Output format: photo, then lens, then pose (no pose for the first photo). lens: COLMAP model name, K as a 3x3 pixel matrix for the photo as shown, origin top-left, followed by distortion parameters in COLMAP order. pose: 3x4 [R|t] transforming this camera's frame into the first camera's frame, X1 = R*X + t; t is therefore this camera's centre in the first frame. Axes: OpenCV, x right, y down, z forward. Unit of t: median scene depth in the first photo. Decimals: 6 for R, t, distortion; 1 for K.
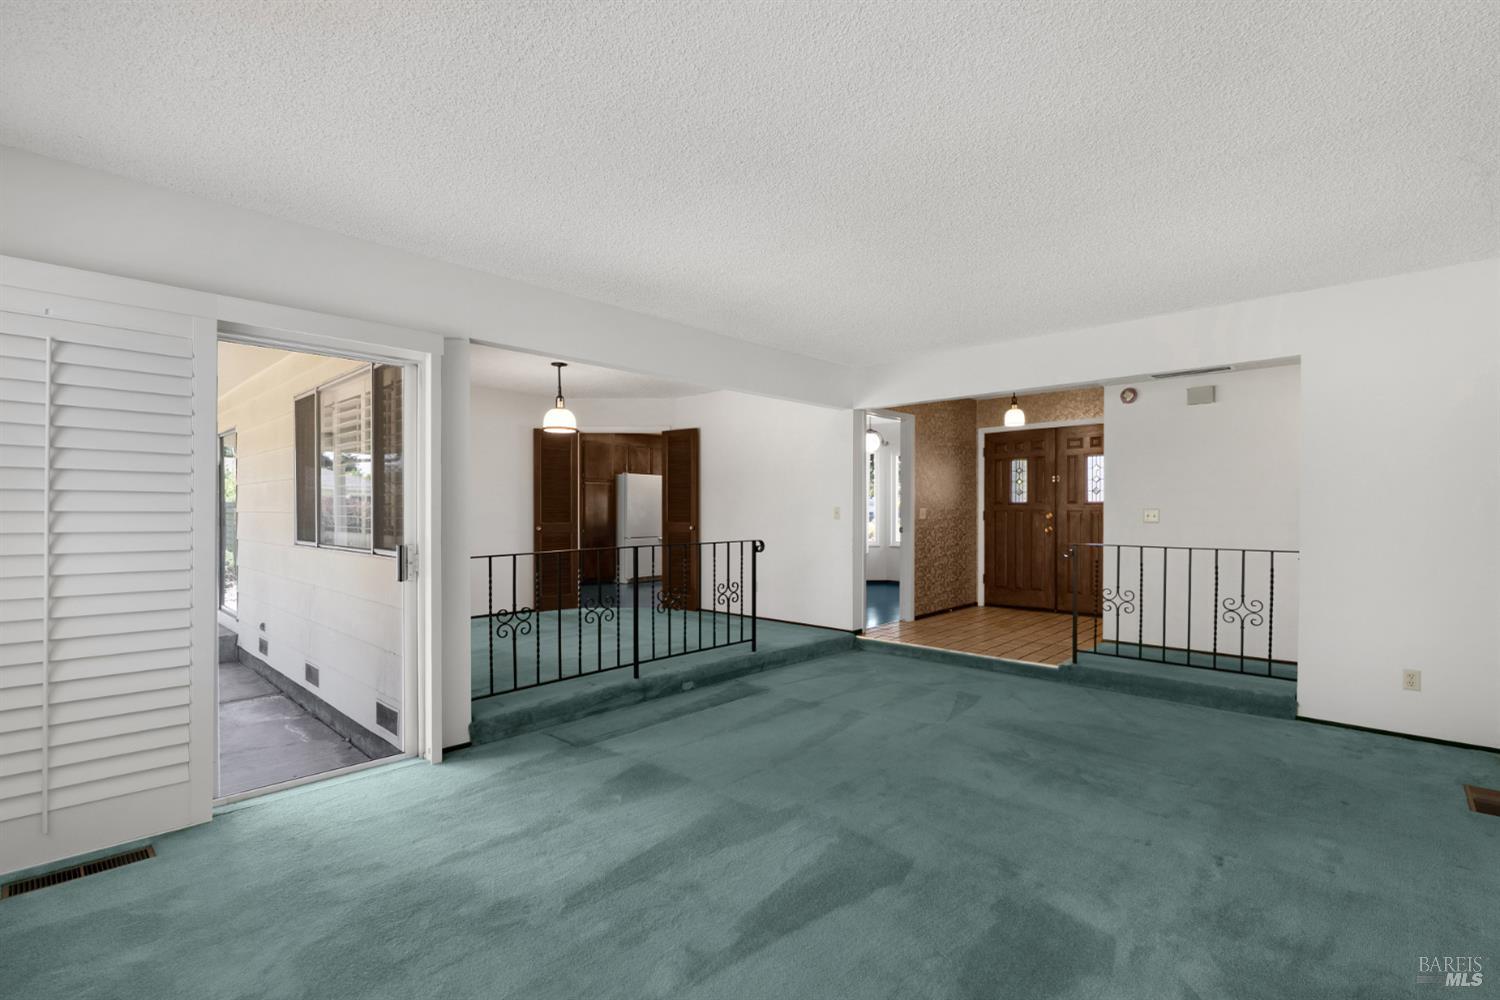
lens RADIAL K [[700.7, 0, 743.9], [0, 700.7, 511.5], [0, 0, 1]] dist [-0.010440, 0.004992]
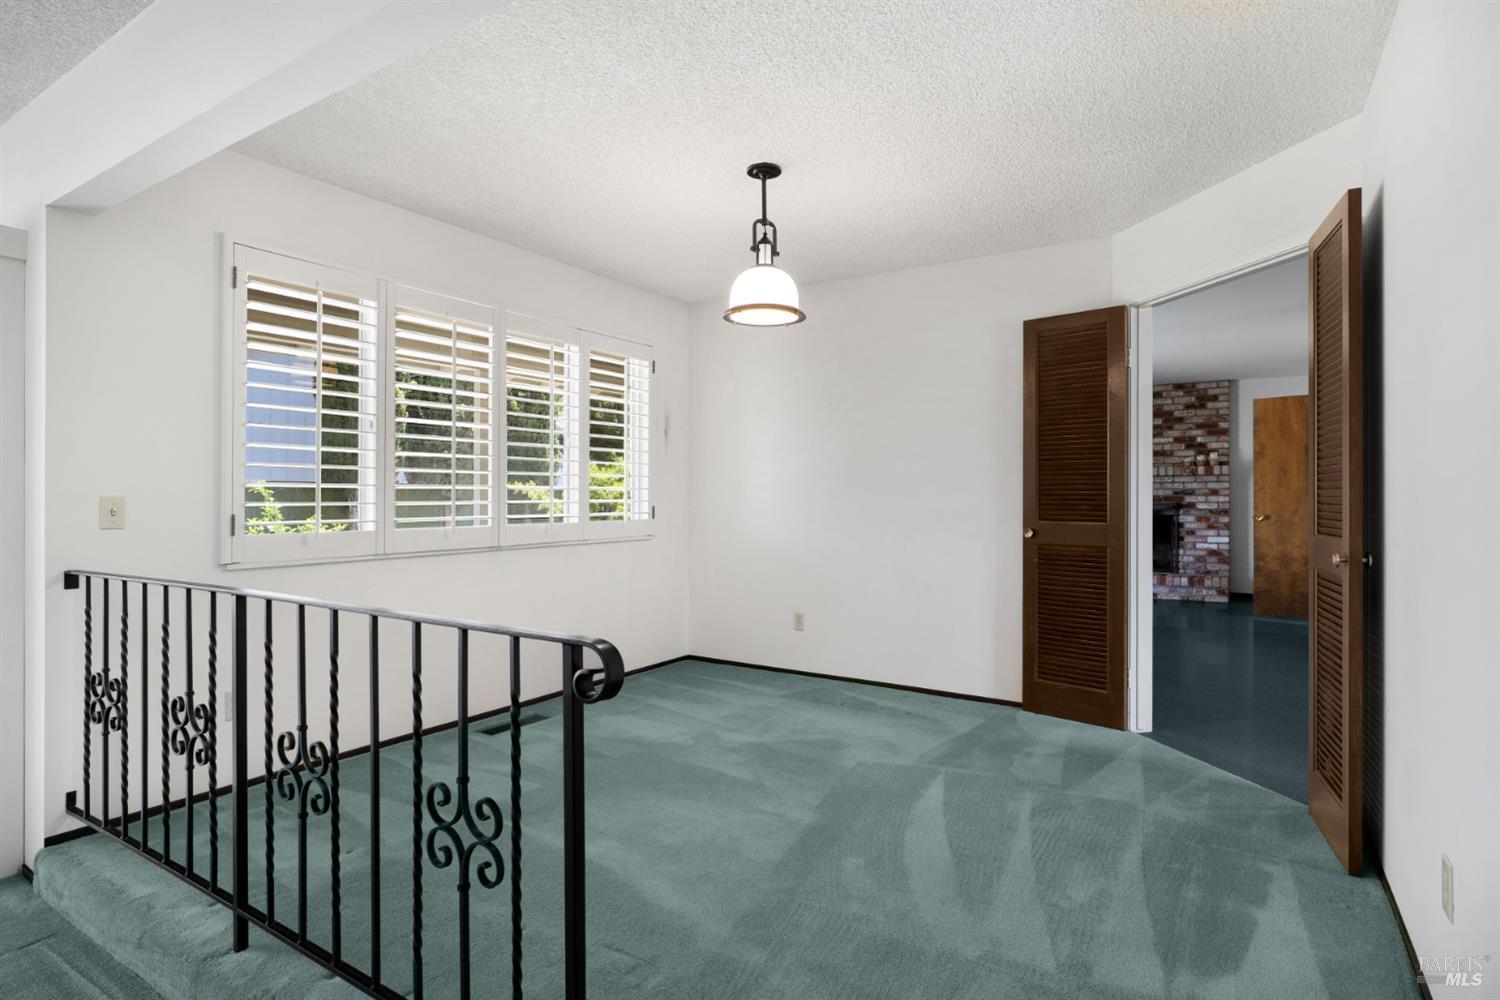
lens RADIAL K [[799.9, 0, 755.1], [0, 799.9, 490.7], [0, 0, 1]] dist [-0.006843, 0.000081]
pose [[0.163589, -0.002502, -0.986525, 0.298395], [-0.000086, 0.999997, -0.002550, -0.003293], [0.986529, 0.000502, 0.163589, 1.166799]]
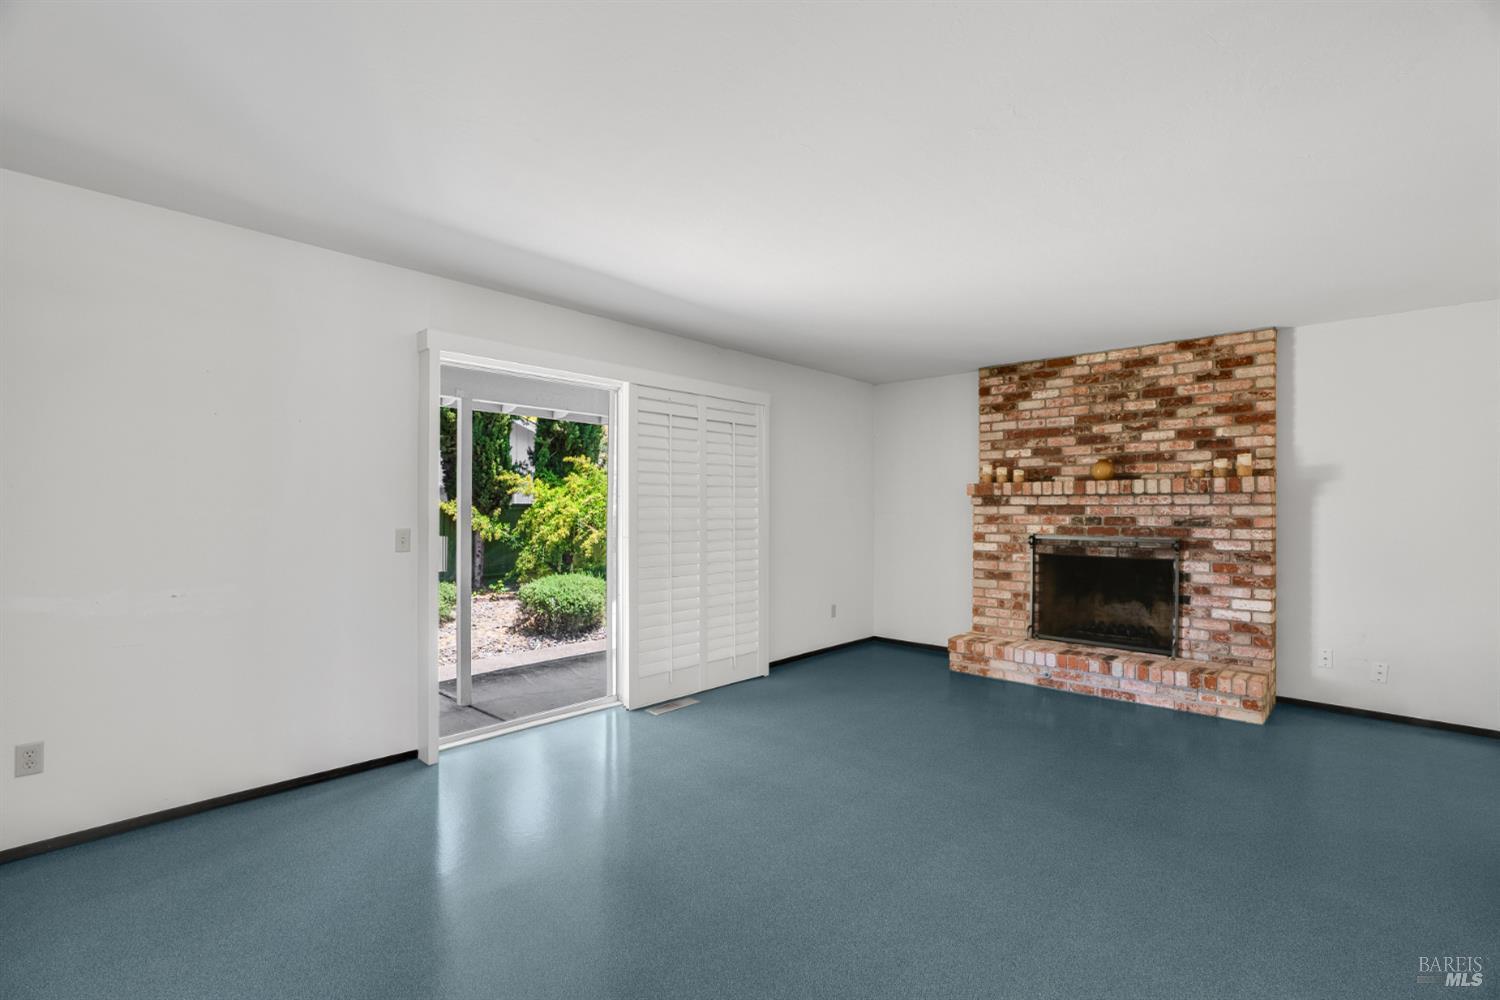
lens RADIAL K [[700.7, 0, 754.2], [0, 700.7, 503.9], [0, 0, 1]] dist [-0.010440, 0.004992]
pose [[-0.011381, -0.000993, -0.999935, -0.446041], [-0.004472, 0.999990, -0.000942, -0.027044], [0.999925, 0.004461, -0.011385, 1.907663]]
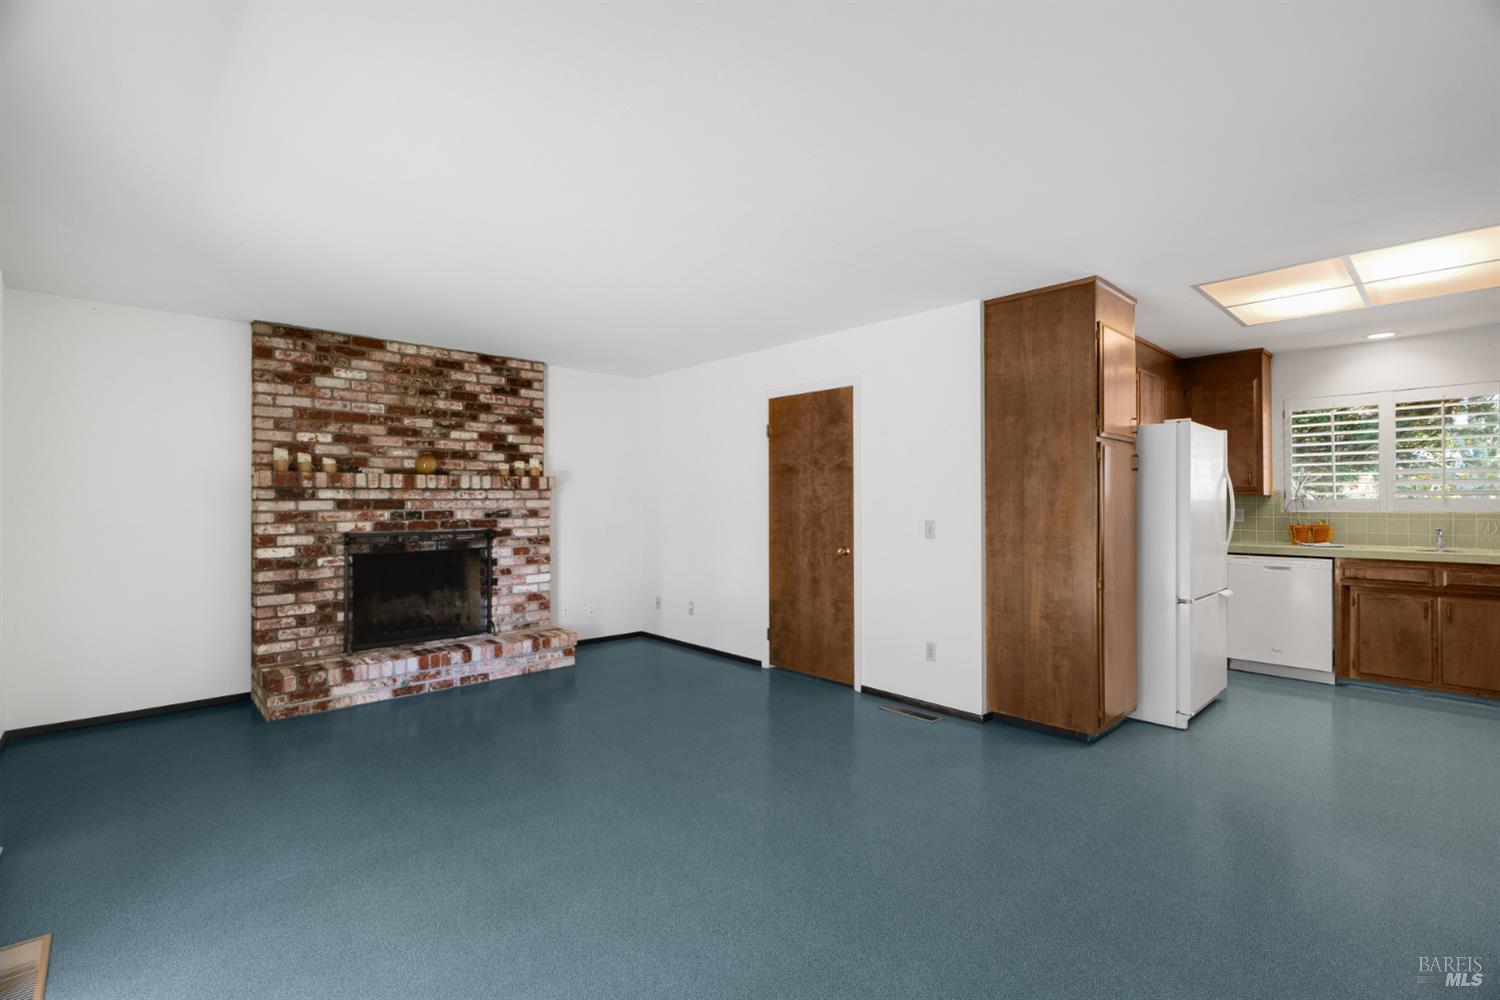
lens RADIAL K [[671.1, 0, 759.0], [0, 671.1, 495.3], [0, 0, 1]] dist [0.000670, 0.000840]
pose [[0.996749, -0.001967, -0.080540, -0.942333], [0.001055, 0.999935, -0.011358, -0.022377], [0.080557, 0.011236, 0.996687, 1.436334]]
